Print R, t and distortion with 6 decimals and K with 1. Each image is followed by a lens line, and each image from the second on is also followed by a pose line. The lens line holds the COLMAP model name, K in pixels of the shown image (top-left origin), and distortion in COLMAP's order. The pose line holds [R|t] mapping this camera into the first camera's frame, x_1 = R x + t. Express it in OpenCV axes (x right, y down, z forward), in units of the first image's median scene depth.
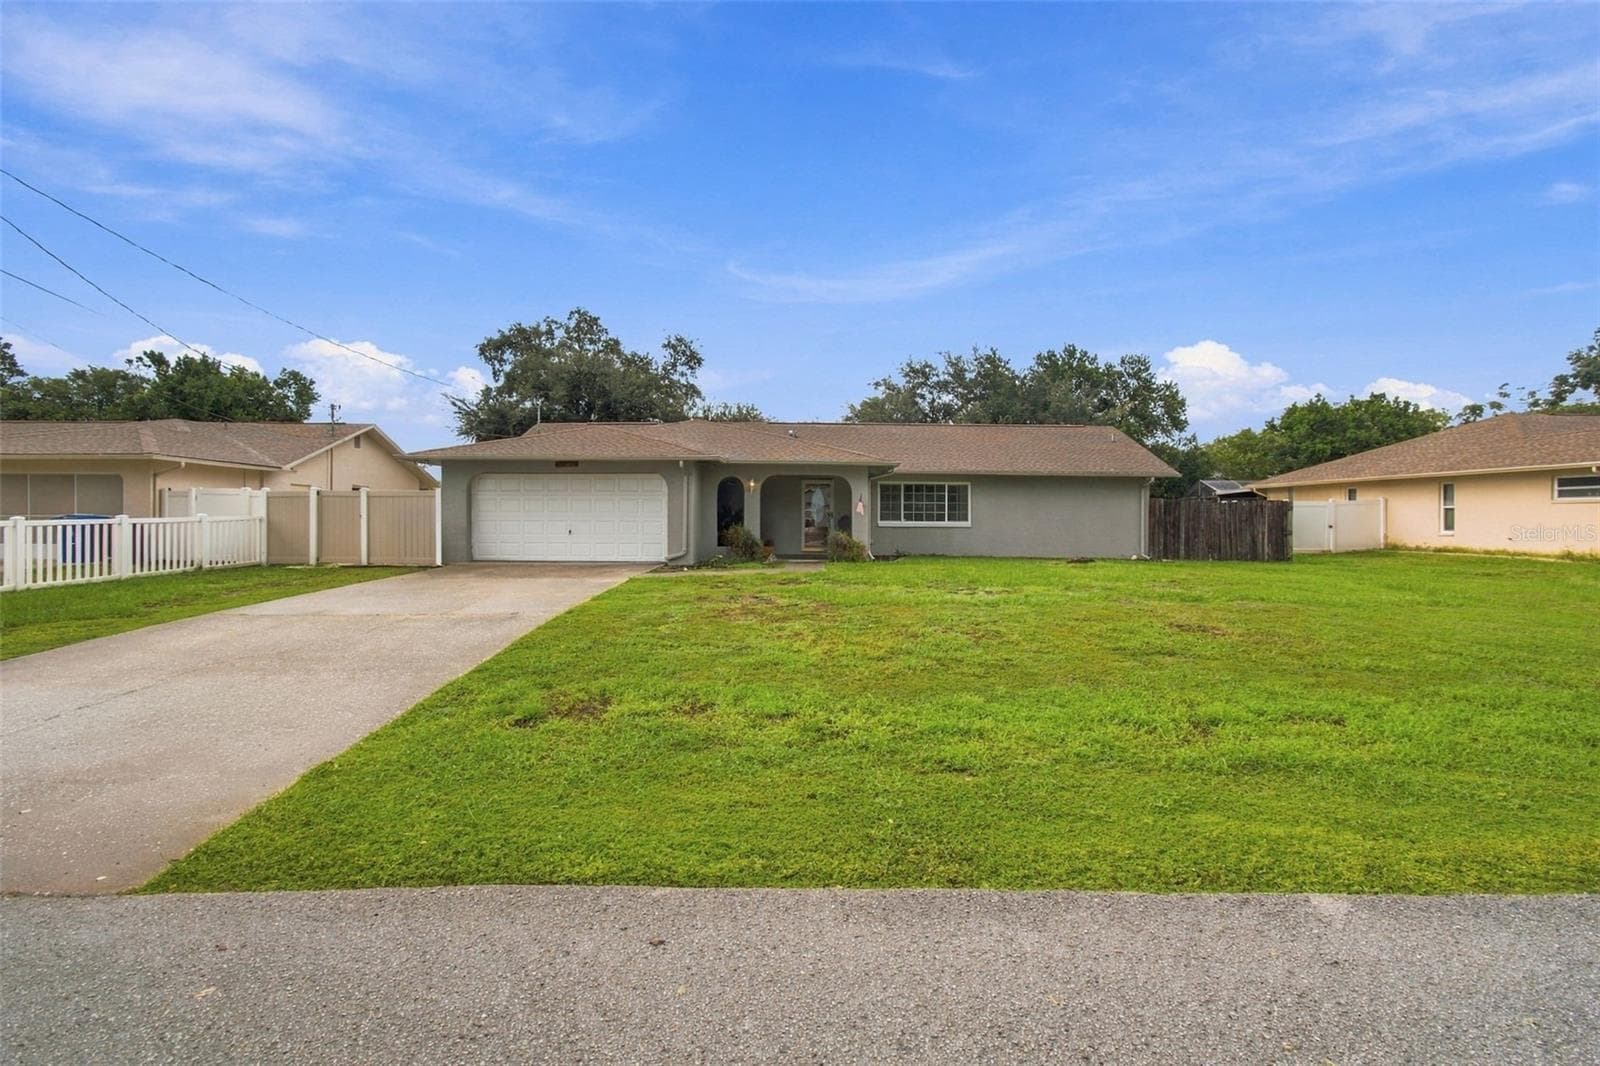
lens RADIAL K [[734.4, 0, 800.0], [0, 734.4, 533.0], [0, 0, 1]] dist [-0.026420, 0.041345]
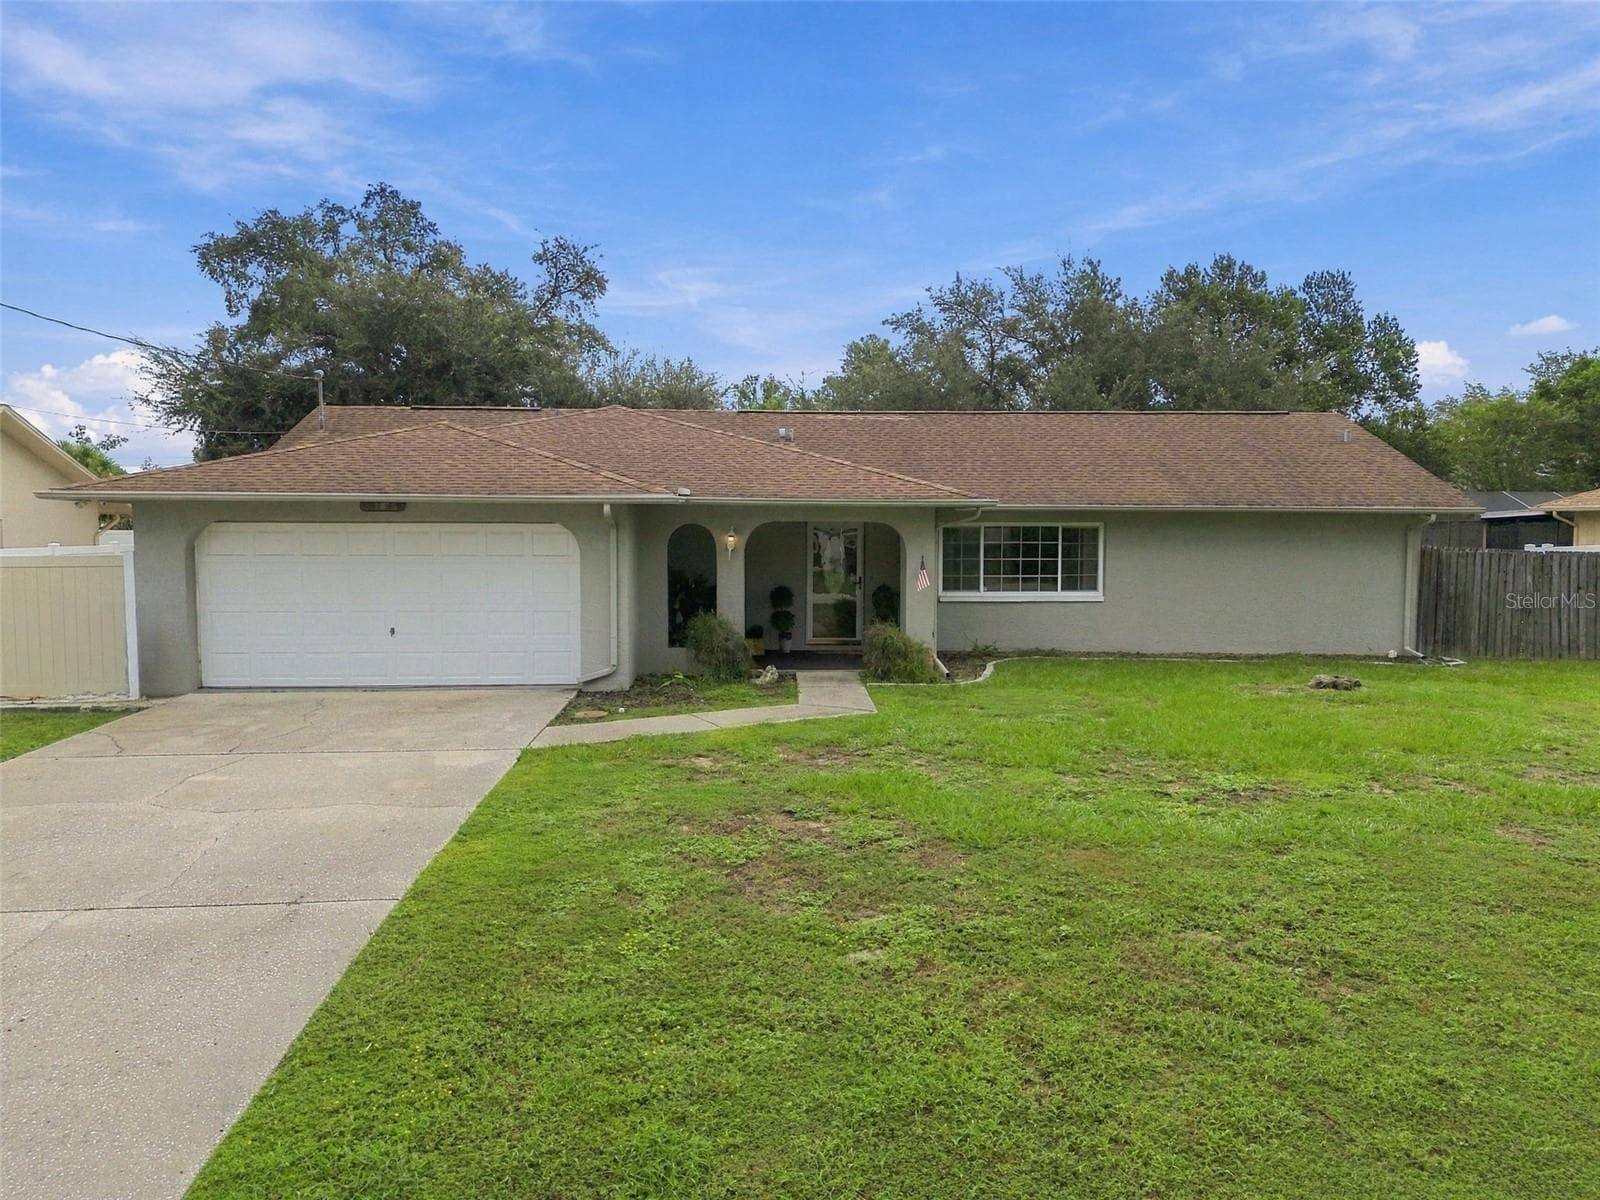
lens RADIAL K [[1152.7, 0, 798.6], [0, 1152.7, 607.3], [0, 0, 1]] dist [0.057954, -0.003432]
pose [[0.998704, -0.006801, 0.050432, -0.038305], [0.003929, 0.998375, 0.056844, -0.042162], [-0.050737, -0.056572, 0.997109, 0.089035]]
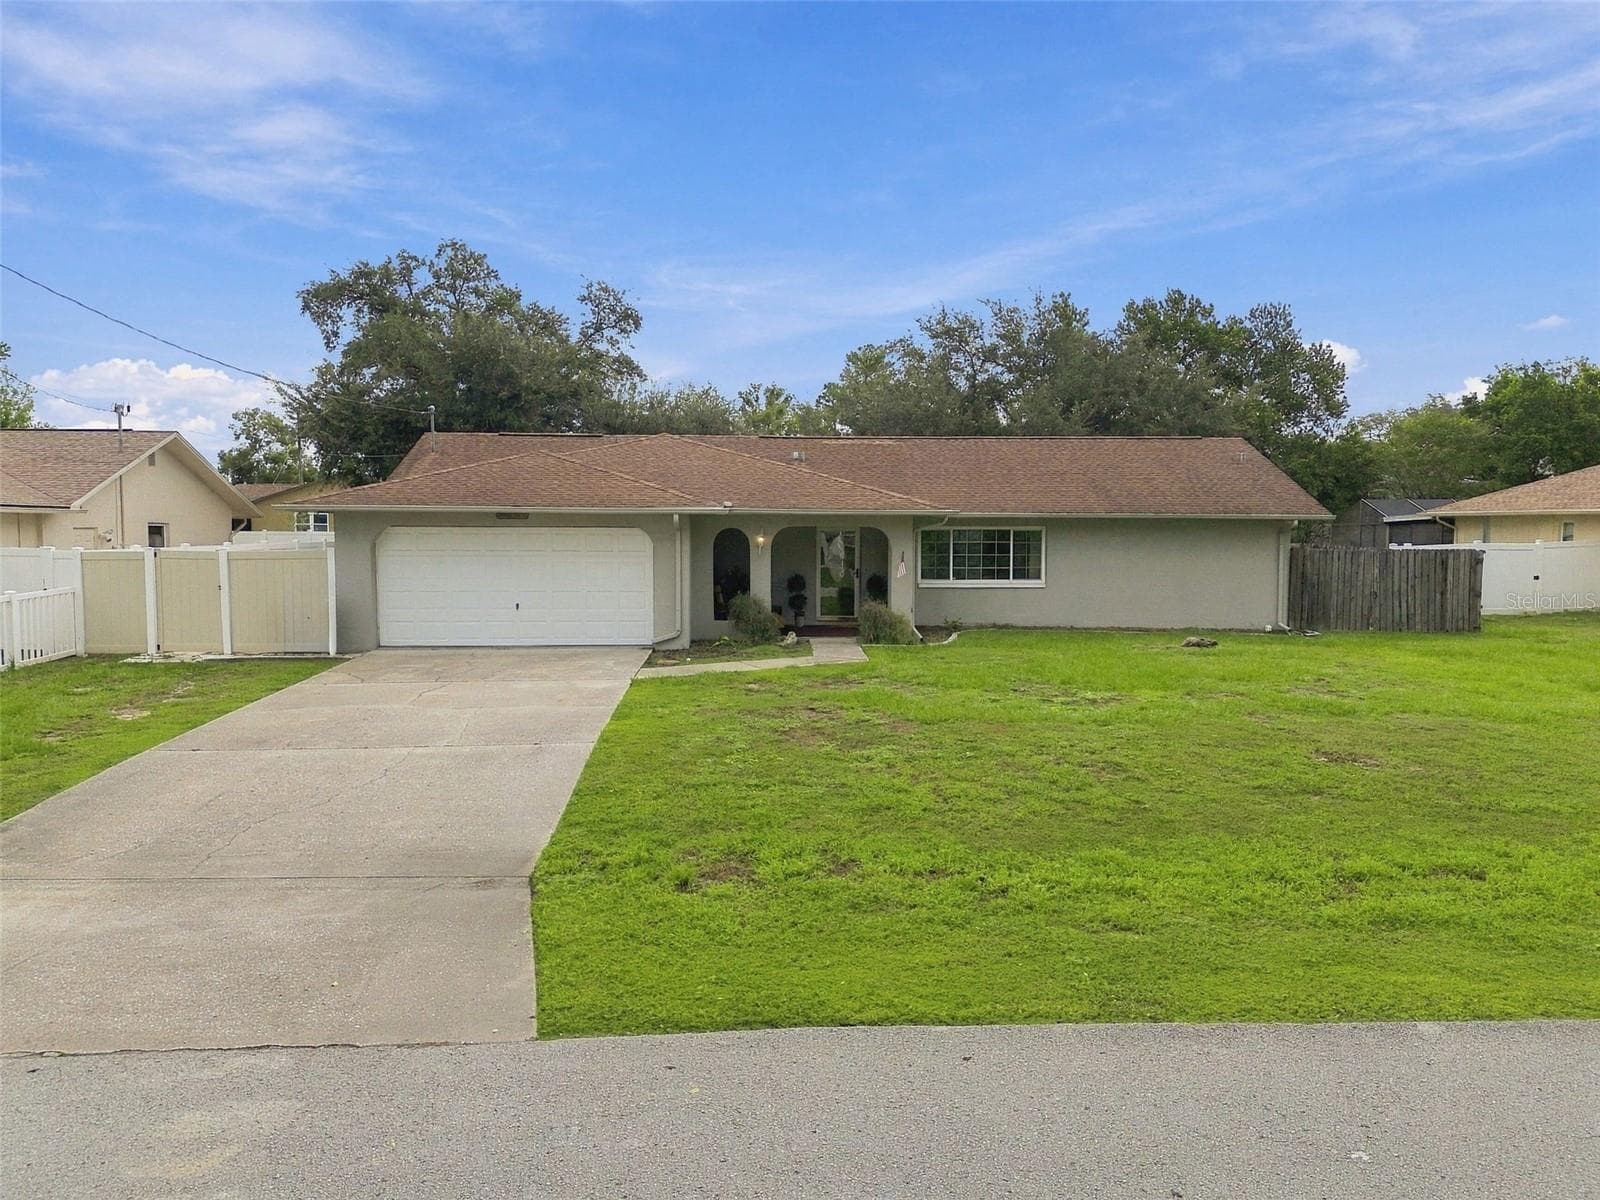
lens RADIAL K [[1152.7, 0, 798.6], [0, 1152.7, 607.3], [0, 0, 1]] dist [0.057954, -0.003432]
pose [[0.998648, -0.006149, 0.051623, -0.058095], [0.003204, 0.998372, 0.056942, -0.041886], [-0.051890, -0.056700, 0.997042, -0.111230]]
